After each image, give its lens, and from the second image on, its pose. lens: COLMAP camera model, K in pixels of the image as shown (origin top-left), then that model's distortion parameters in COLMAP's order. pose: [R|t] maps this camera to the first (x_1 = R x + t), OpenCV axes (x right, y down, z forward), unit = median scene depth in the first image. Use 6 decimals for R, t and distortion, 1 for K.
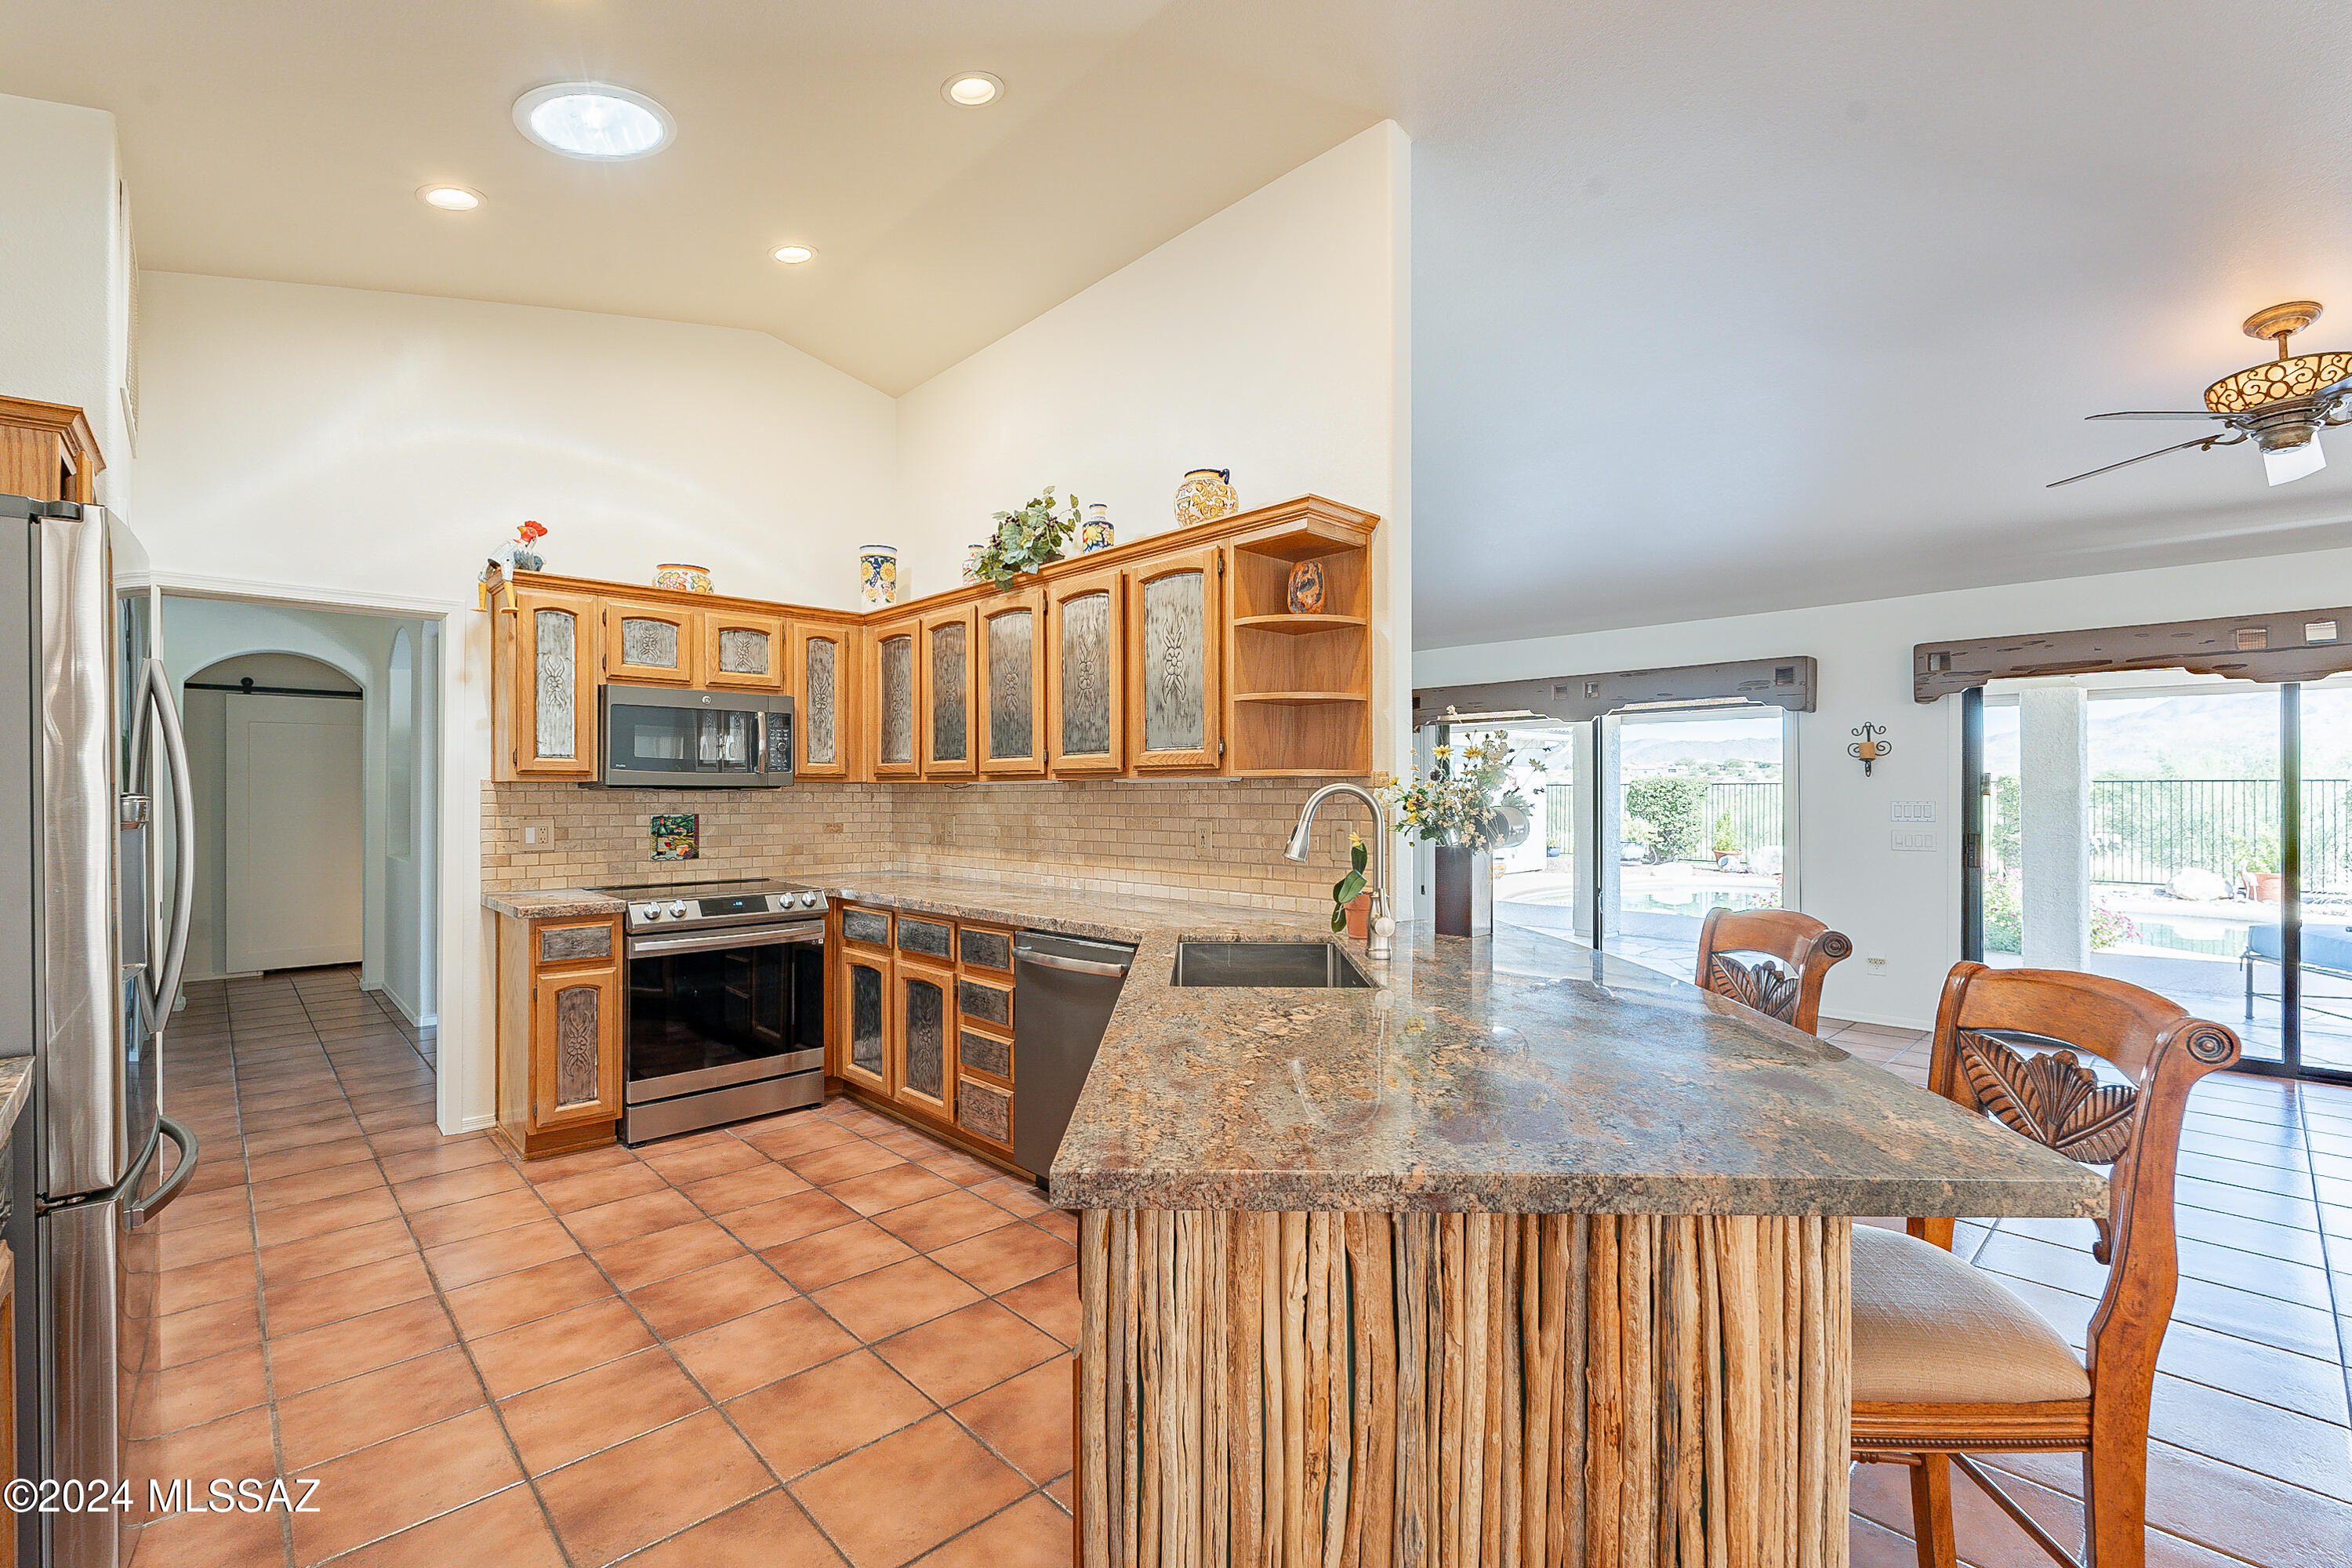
lens RADIAL K [[1025.3, 0, 1174.7], [0, 1025.3, 791.1], [0, 0, 1]] dist [-0.002490, -0.000215]
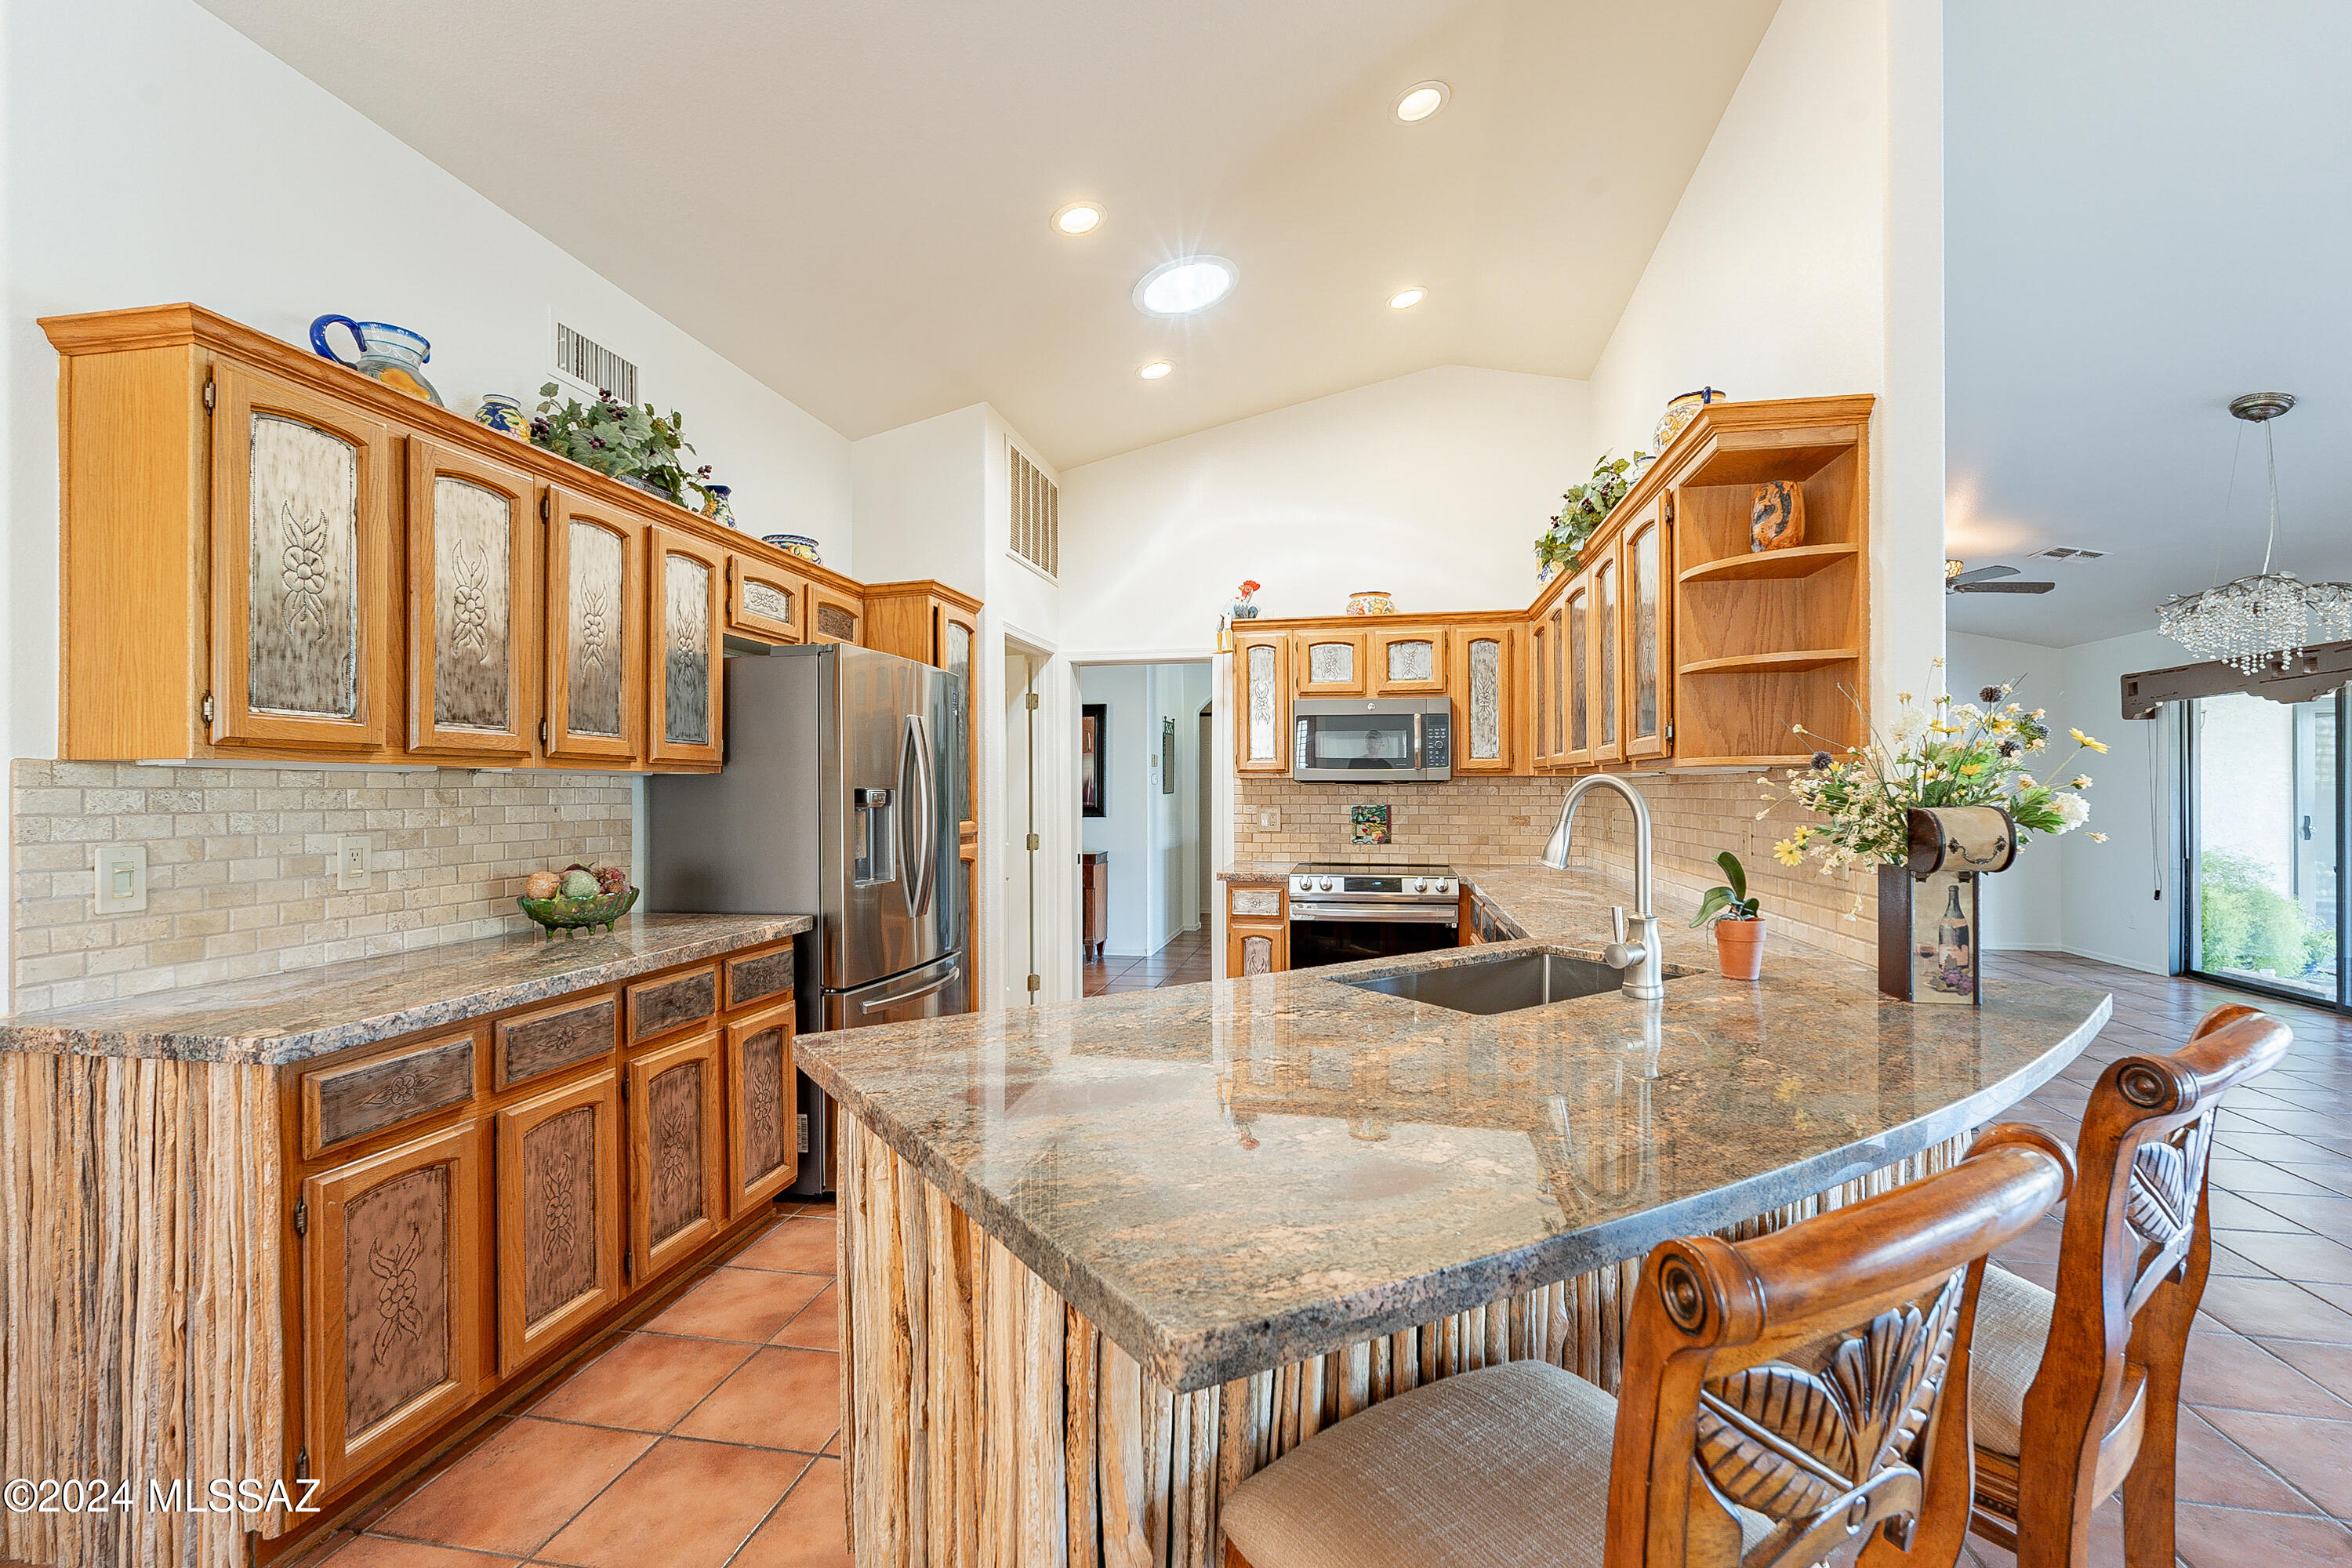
lens RADIAL K [[1030.2, 0, 1175.8], [0, 1030.2, 787.4], [0, 0, 1]] dist [-0.000893, -0.000556]
pose [[0.578756, -0.000831, -0.815500, 0.394781], [0.004054, 0.999990, 0.001858, -0.000759], [0.815490, -0.004381, 0.578754, 0.155842]]
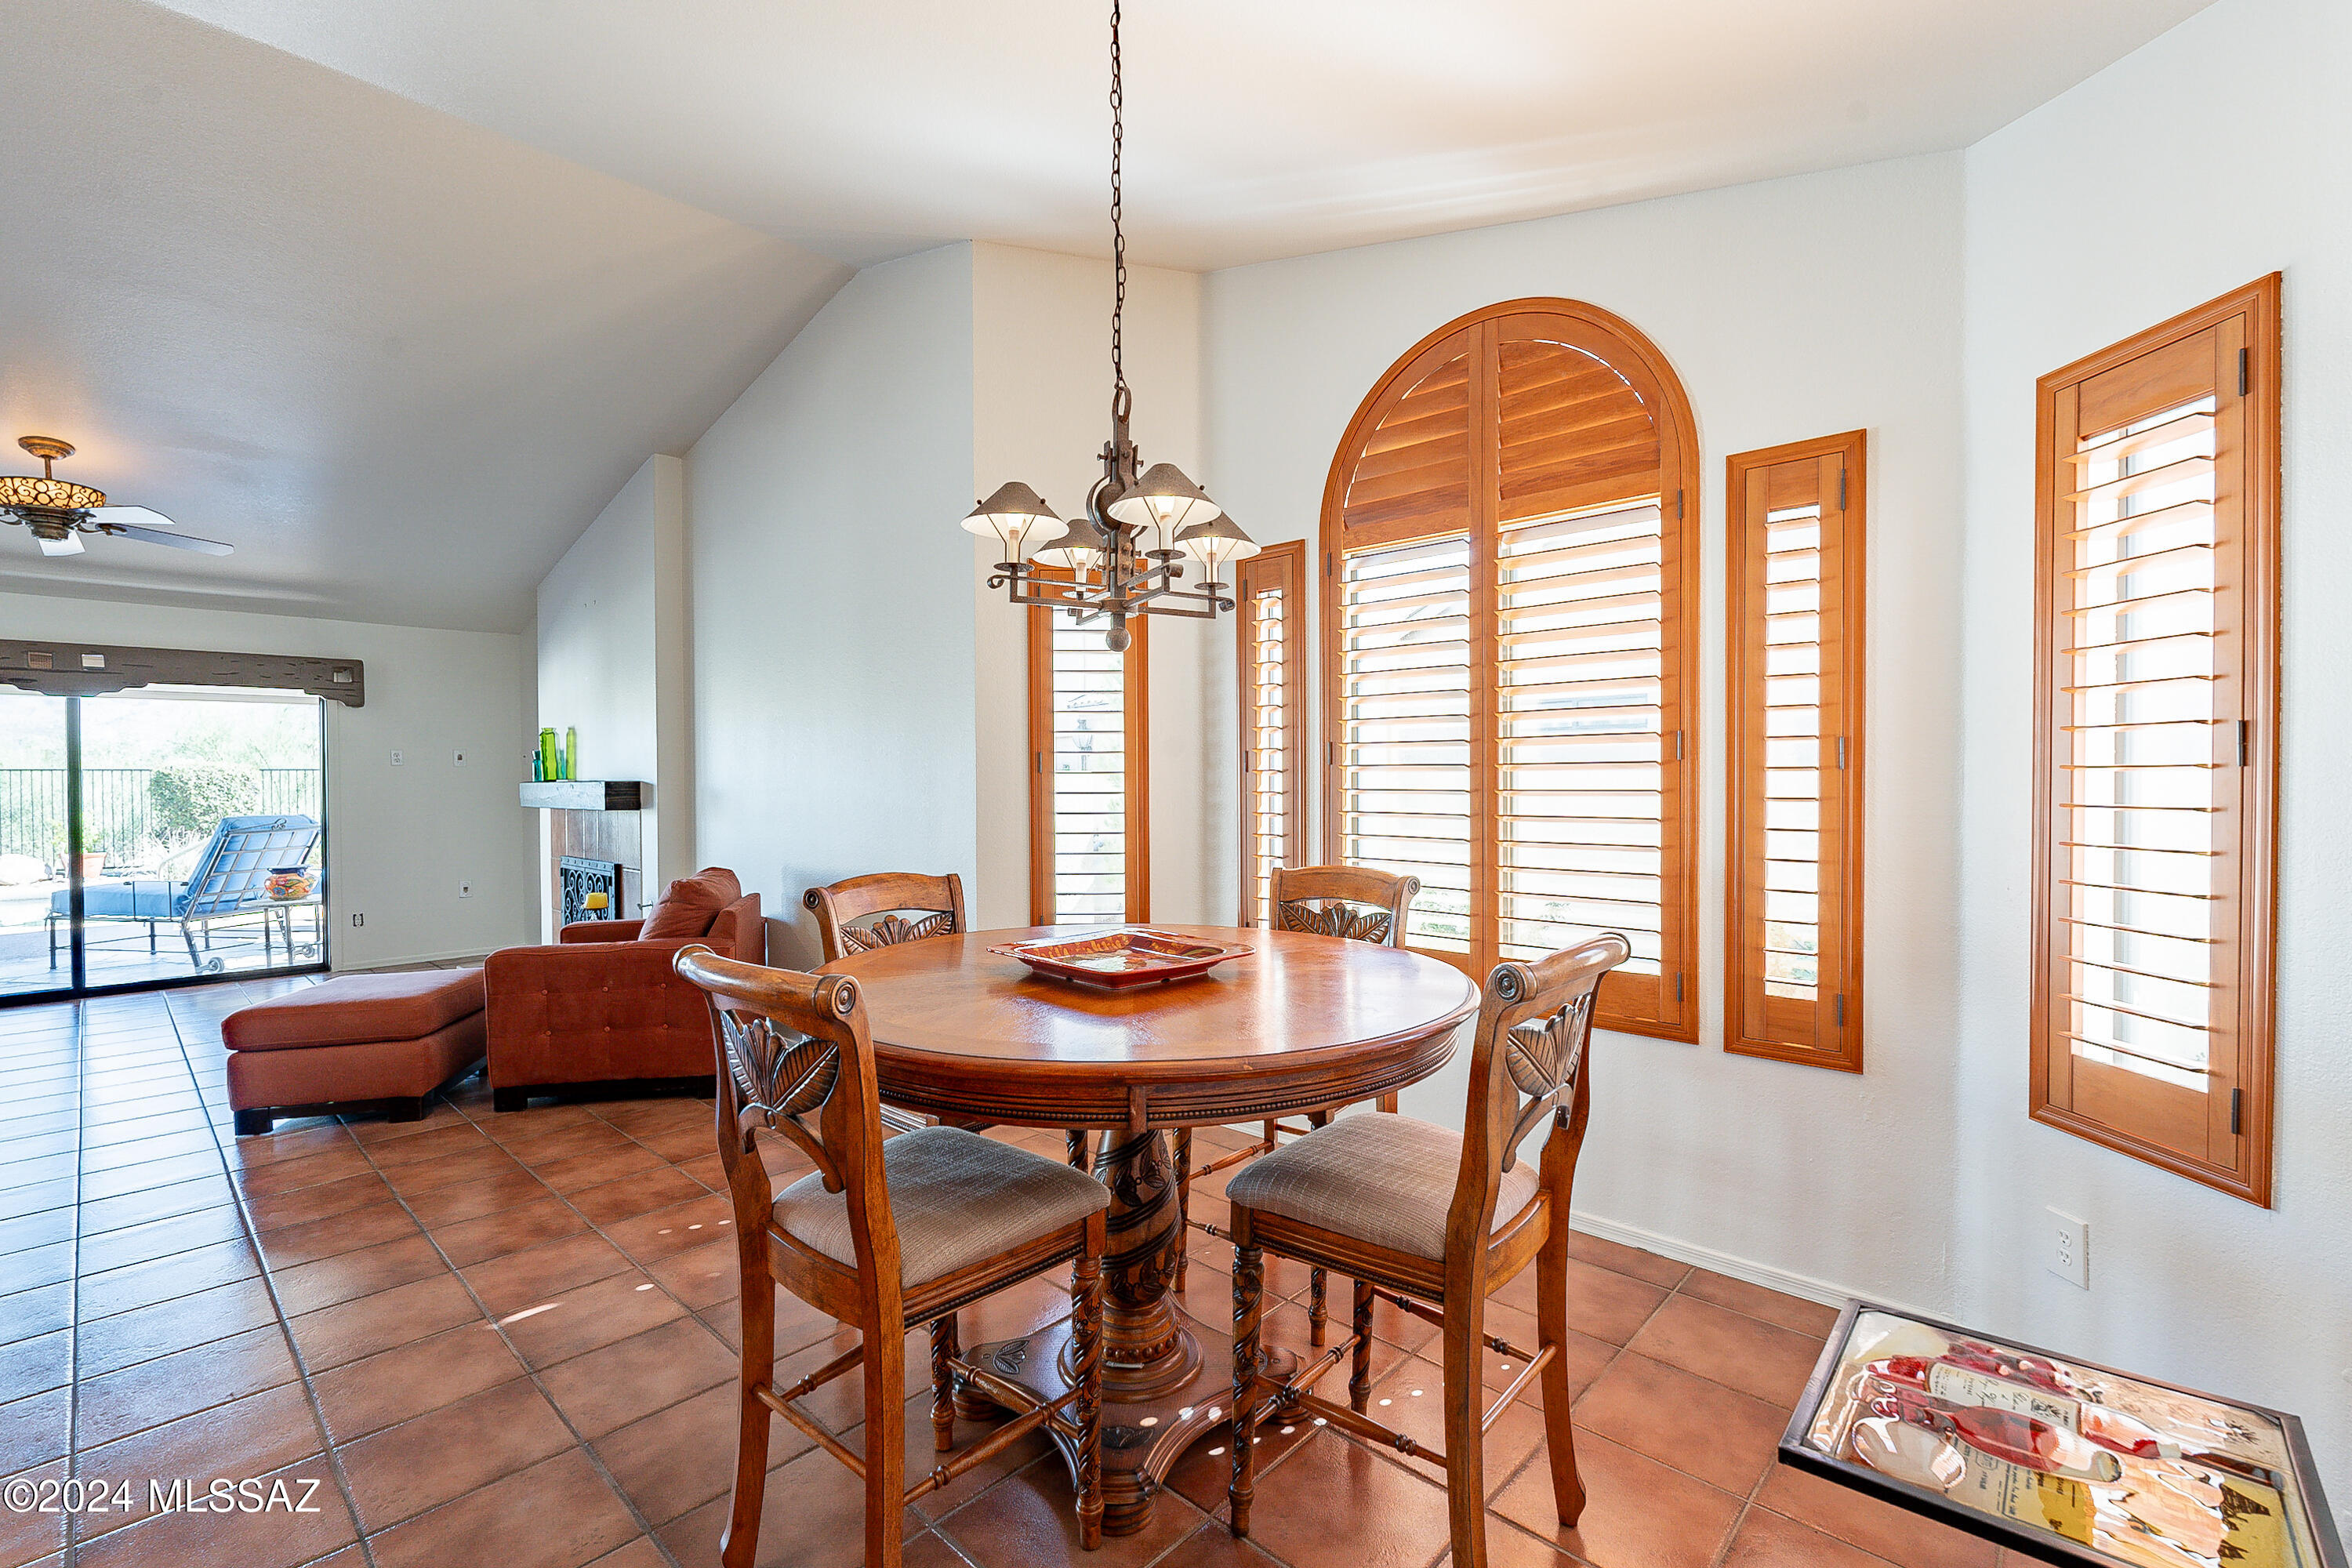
lens RADIAL K [[1019.2, 0, 1180.9], [0, 1019.2, 789.5], [0, 0, 1]] dist [-0.000900, -0.001184]
pose [[-0.062297, -0.011643, 0.997990, -0.357157], [0.002487, 0.999927, 0.011821, 0.001128], [-0.998055, 0.003219, -0.062264, -0.403073]]
